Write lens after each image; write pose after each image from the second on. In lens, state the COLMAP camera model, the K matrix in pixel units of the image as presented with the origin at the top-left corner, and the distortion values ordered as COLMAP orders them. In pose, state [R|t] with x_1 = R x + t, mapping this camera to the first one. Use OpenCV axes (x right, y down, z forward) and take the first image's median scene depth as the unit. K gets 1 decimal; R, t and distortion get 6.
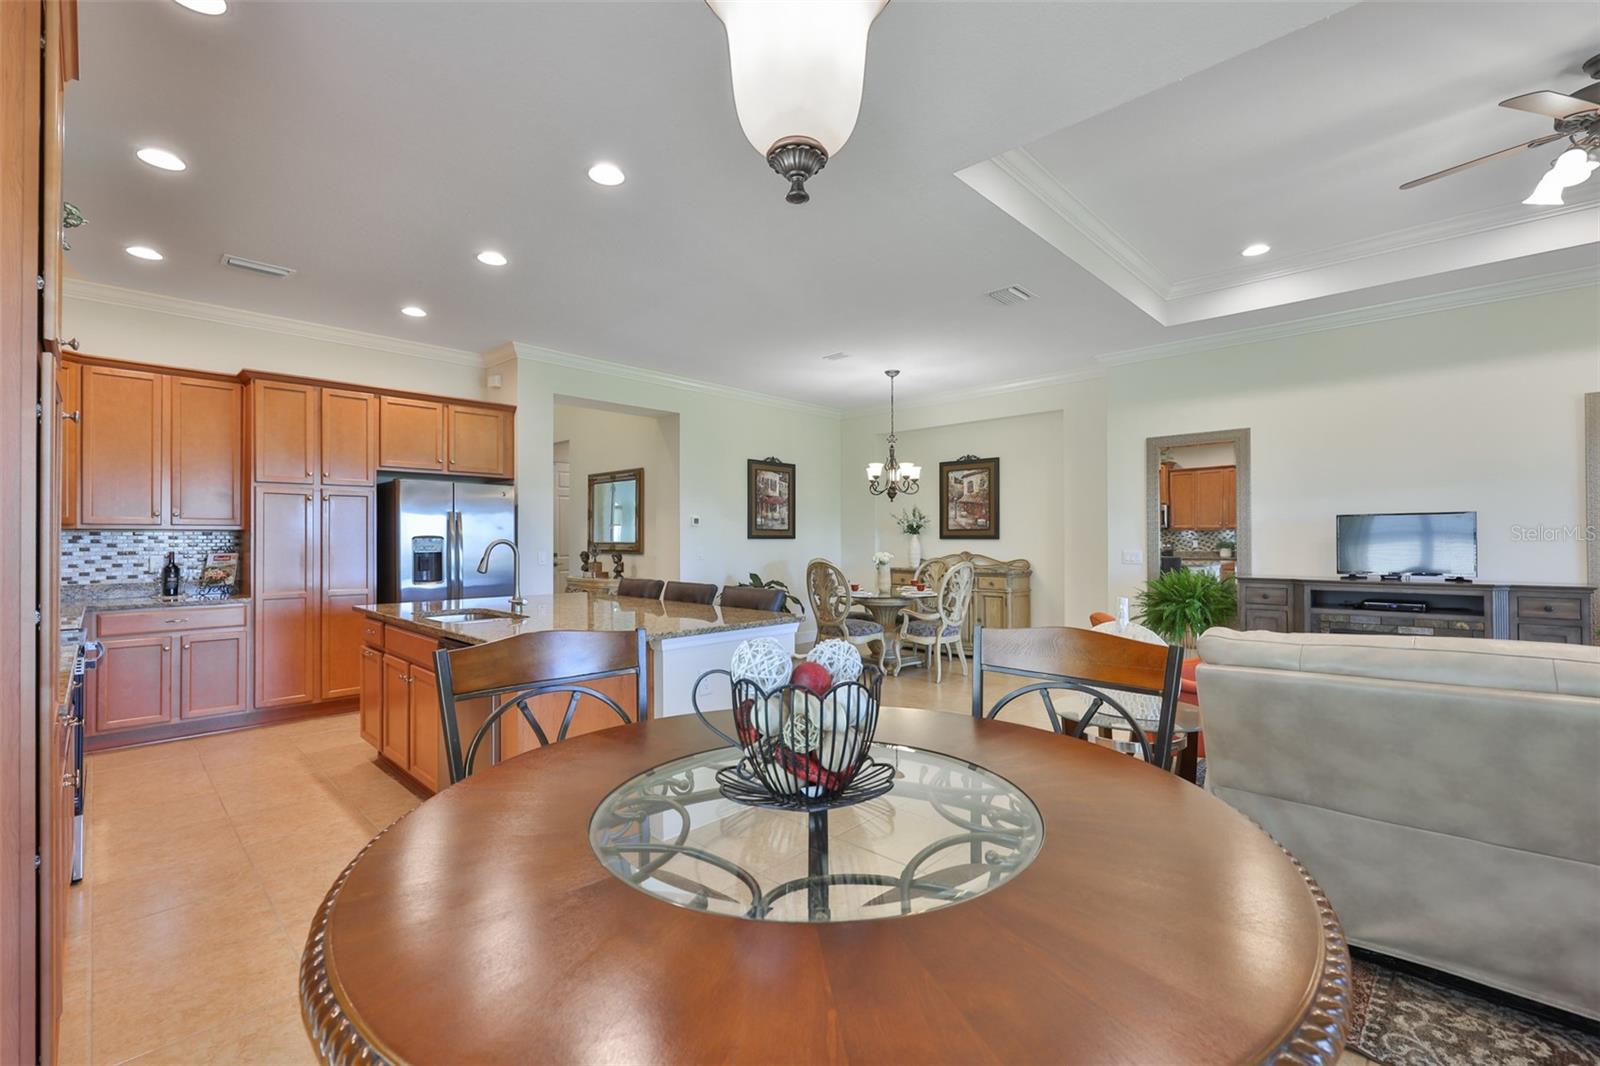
lens RADIAL K [[687.3, 0, 778.6], [0, 687.3, 533.7], [0, 0, 1]] dist [-0.000987, -0.000069]
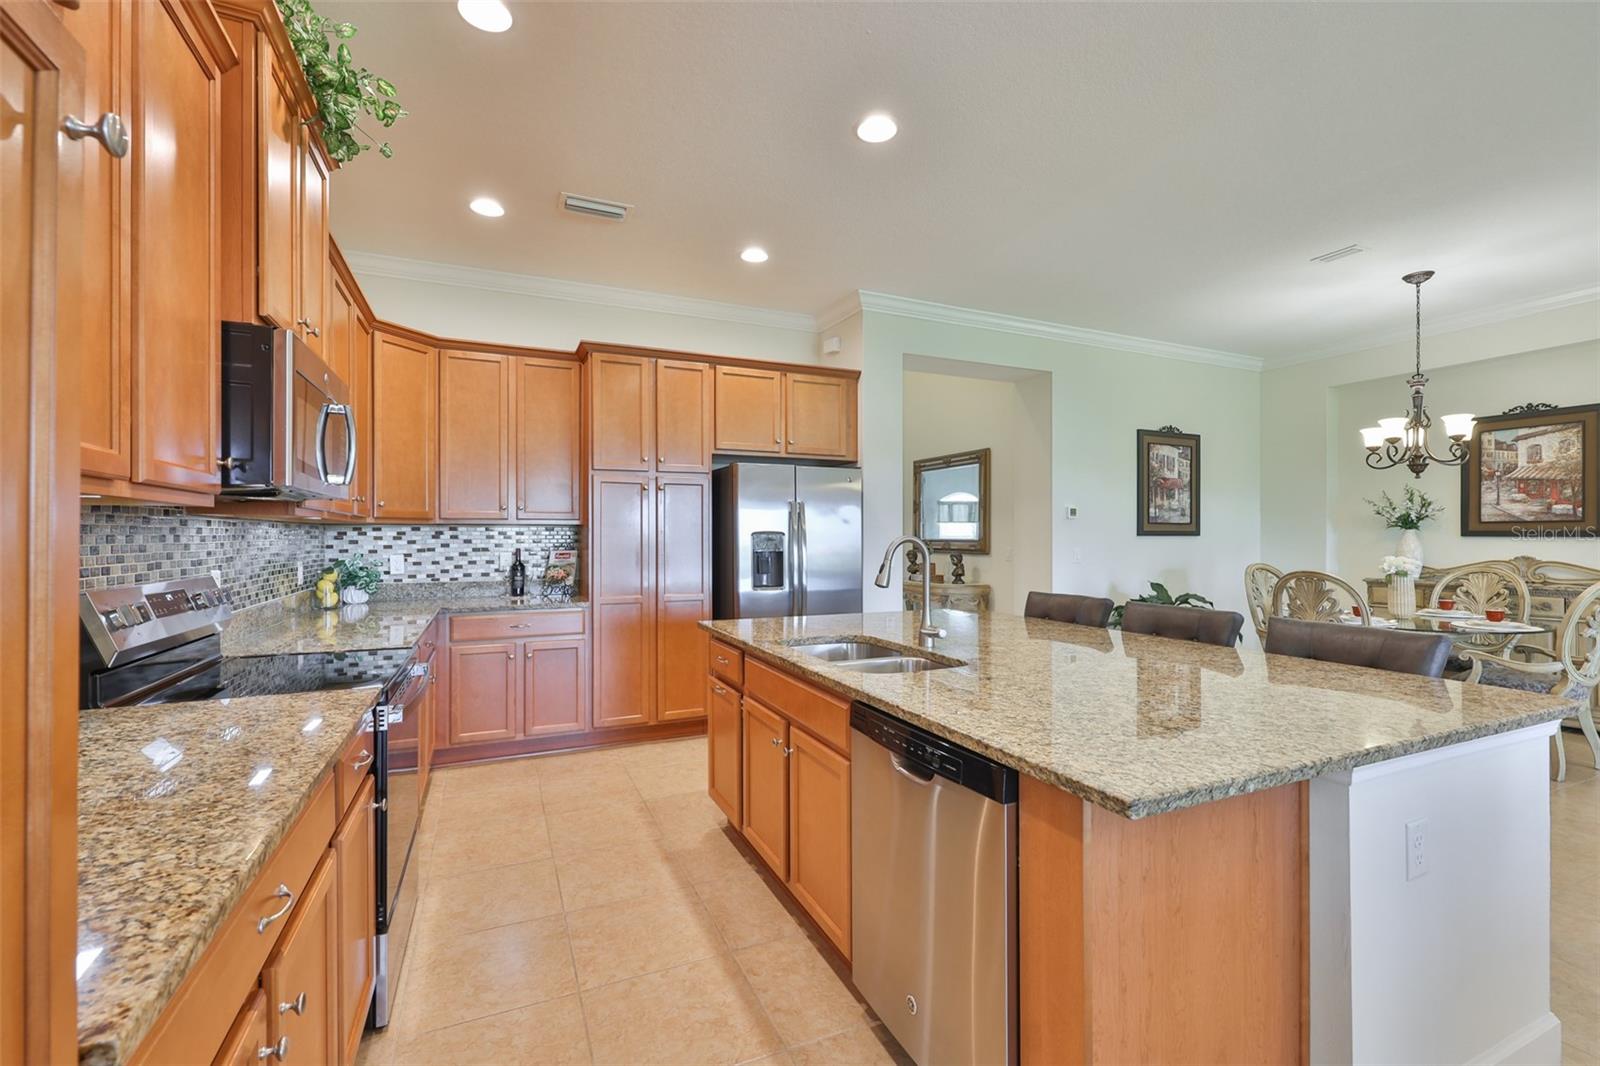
lens RADIAL K [[675.5, 0, 781.9], [0, 675.5, 535.2], [0, 0, 1]] dist [-0.004327, 0.001552]
pose [[0.929531, 0.001641, -0.368741, -0.193184], [0.000738, 0.999980, 0.006310, 0.002617], [0.368744, -0.006138, 0.929511, 0.252779]]
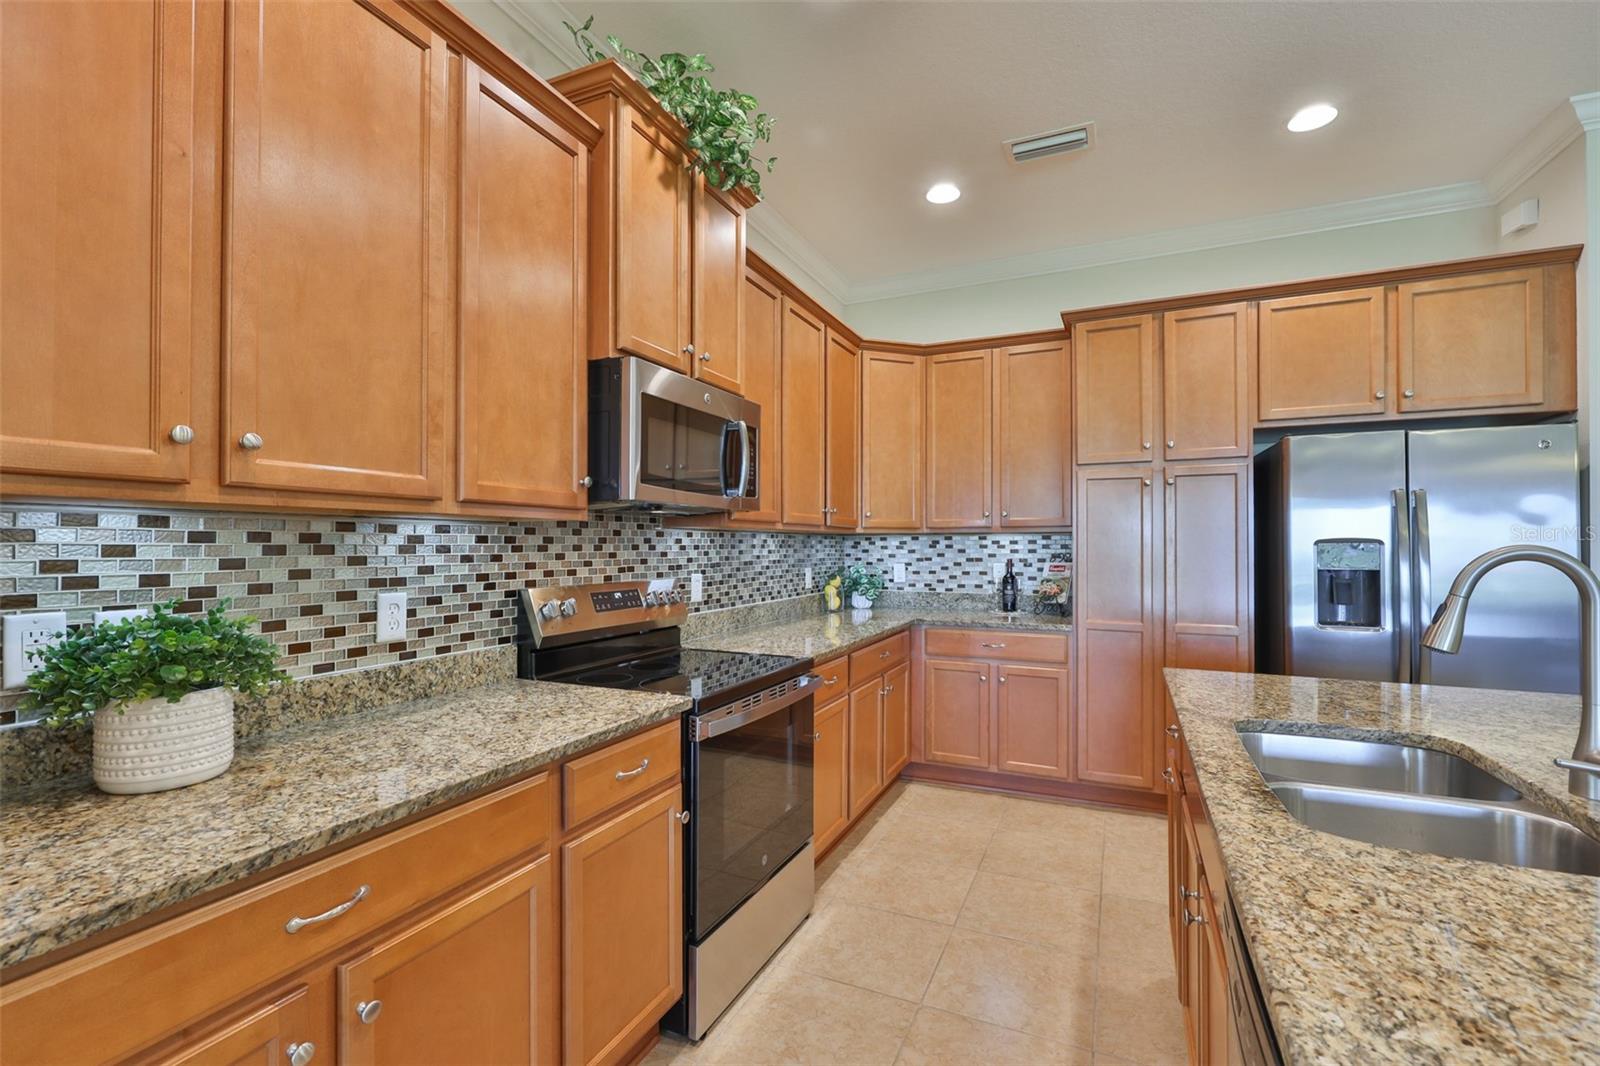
lens RADIAL K [[687.3, 0, 814.9], [0, 687.3, 540.5], [0, 0, 1]] dist [-0.000987, -0.000069]
pose [[0.357334, -0.003074, -0.933972, -0.162475], [0.004821, 0.999987, -0.001447, 0.003125], [0.933964, -0.003985, 0.357344, 0.422545]]
